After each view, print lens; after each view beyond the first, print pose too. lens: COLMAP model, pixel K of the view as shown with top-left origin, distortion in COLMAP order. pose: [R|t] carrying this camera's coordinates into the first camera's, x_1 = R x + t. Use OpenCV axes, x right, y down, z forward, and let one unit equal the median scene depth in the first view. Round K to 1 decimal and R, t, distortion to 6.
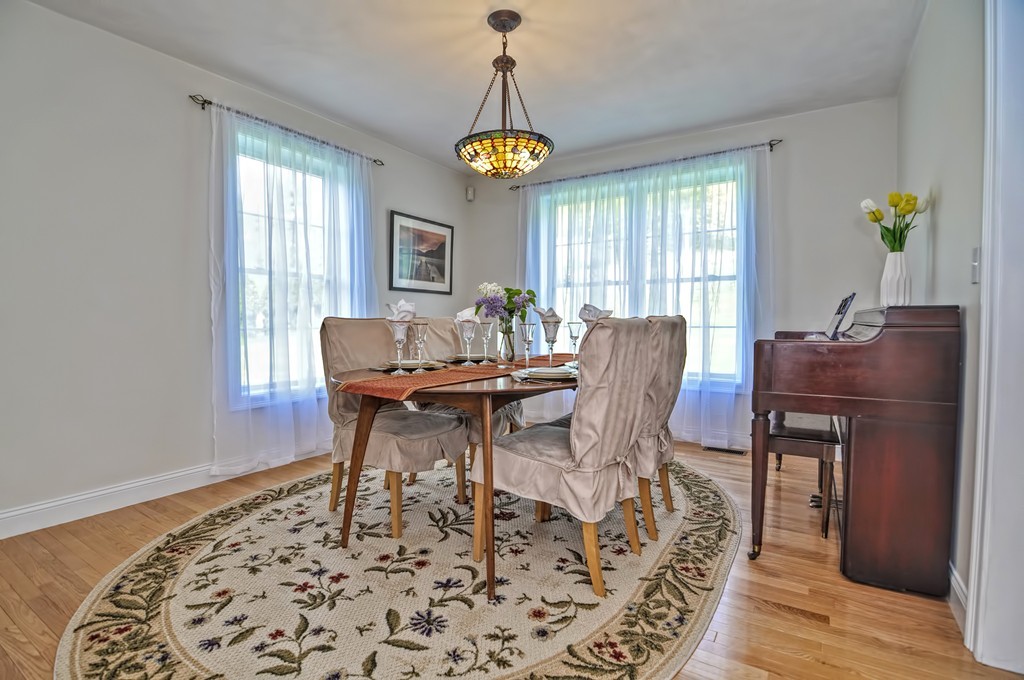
lens RADIAL K [[491.4, 0, 506.0], [0, 491.4, 340.9], [0, 0, 1]] dist [-0.012856, -0.006543]
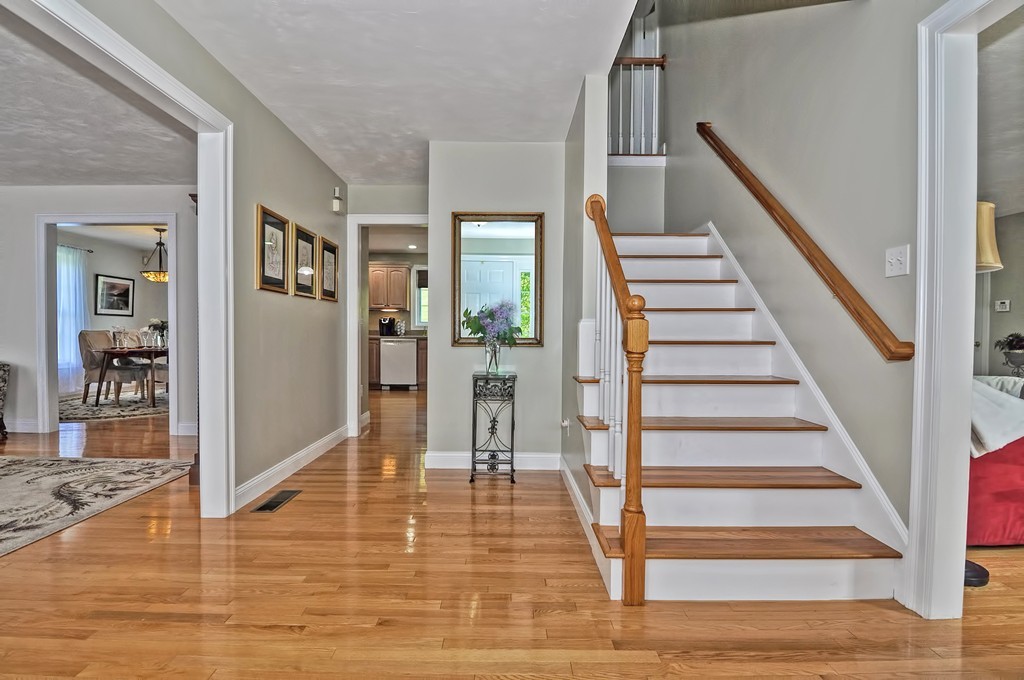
lens RADIAL K [[491.4, 0, 496.0], [0, 491.4, 342.1], [0, 0, 1]] dist [-0.012856, -0.006543]
pose [[0.849796, -0.003507, 0.527099, 0.115766], [0.013310, 0.999802, -0.014805, 0.062857], [-0.526943, 0.019597, 0.849675, -1.782000]]
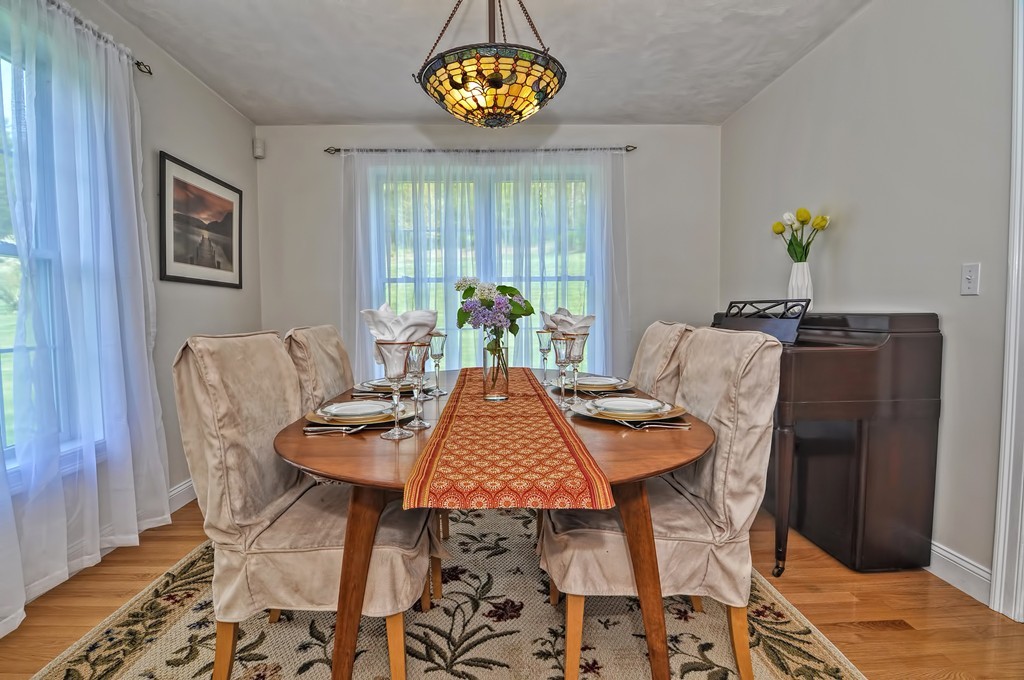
lens RADIAL K [[491.4, 0, 503.9], [0, 491.4, 340.7], [0, 0, 1]] dist [-0.012856, -0.006543]
pose [[0.828098, -0.037152, 0.559351, -0.282163], [0.031087, 0.999309, 0.020351, -0.032354], [-0.559720, 0.000536, 0.828681, 0.309798]]
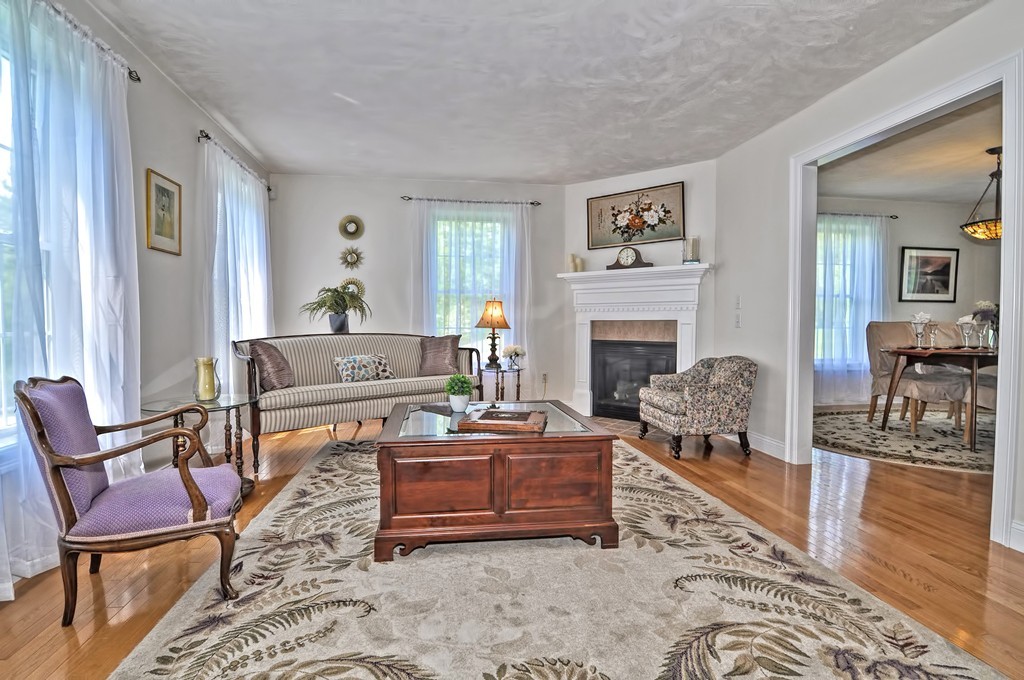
lens RADIAL K [[491.4, 0, 506.1], [0, 491.4, 340.7], [0, 0, 1]] dist [-0.012856, -0.006543]
pose [[0.654314, 0.028414, -0.755689, 0.110504], [-0.033125, 0.999412, 0.008896, 0.044541], [0.755497, 0.019212, 0.654871, -1.000170]]
